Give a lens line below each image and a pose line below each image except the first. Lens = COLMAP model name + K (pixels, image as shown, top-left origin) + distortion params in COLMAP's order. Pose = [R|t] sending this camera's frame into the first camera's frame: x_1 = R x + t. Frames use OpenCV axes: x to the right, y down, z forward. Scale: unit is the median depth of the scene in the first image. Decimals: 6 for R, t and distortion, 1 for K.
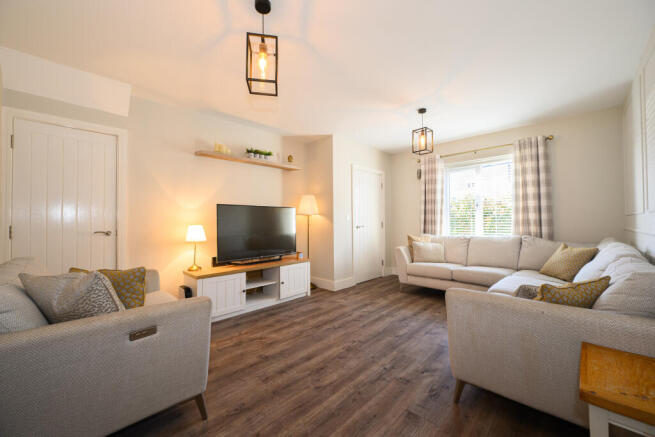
lens RADIAL K [[253.0, 0, 322.9], [0, 253.0, 217.2], [0, 0, 1]] dist [0.000463, 0.000214]
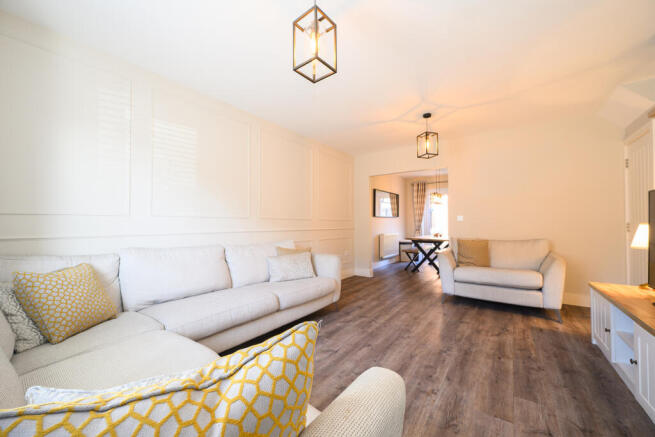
lens RADIAL K [[253.0, 0, 328.8], [0, 253.0, 218.6], [0, 0, 1]] dist [0.000463, 0.000214]
pose [[-0.985944, 0.004204, -0.167020, 0.591675], [0.010748, 0.999209, -0.038297, 0.041324], [0.166727, -0.039554, -0.985209, 1.905911]]
